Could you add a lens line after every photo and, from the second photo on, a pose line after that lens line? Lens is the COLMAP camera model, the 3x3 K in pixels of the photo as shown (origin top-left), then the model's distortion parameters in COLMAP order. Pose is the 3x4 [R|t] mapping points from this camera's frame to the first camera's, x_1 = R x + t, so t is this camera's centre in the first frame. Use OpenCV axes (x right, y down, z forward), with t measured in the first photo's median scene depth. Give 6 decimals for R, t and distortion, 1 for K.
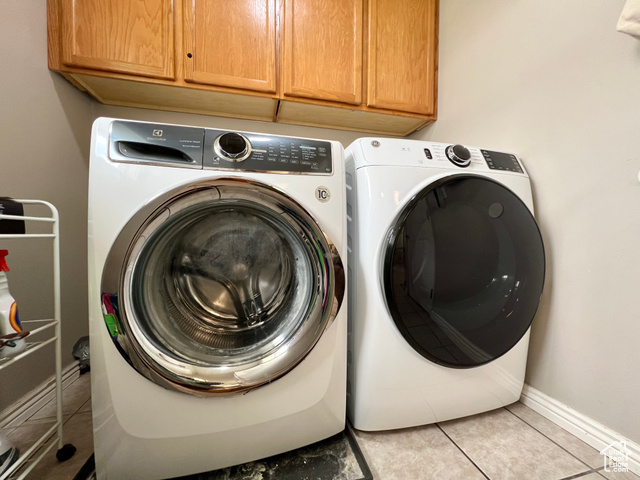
lens RADIAL K [[256.4, 0, 320.5], [0, 256.4, 238.5], [0, 0, 1]] dist [-0.002166, -0.000266]
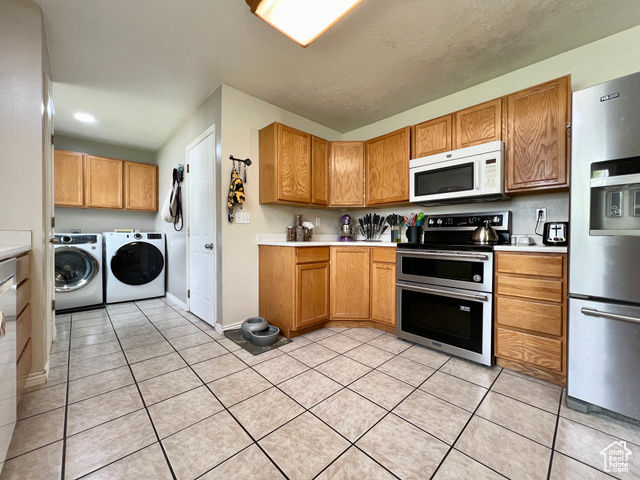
lens RADIAL K [[256.4, 0, 318.3], [0, 256.4, 240.9], [0, 0, 1]] dist [-0.002166, -0.000266]
pose [[0.871929, -0.006278, 0.489592, 1.059771], [0.006160, 0.999979, 0.001853, -0.237455], [-0.489594, 0.001400, 0.871950, -4.104157]]
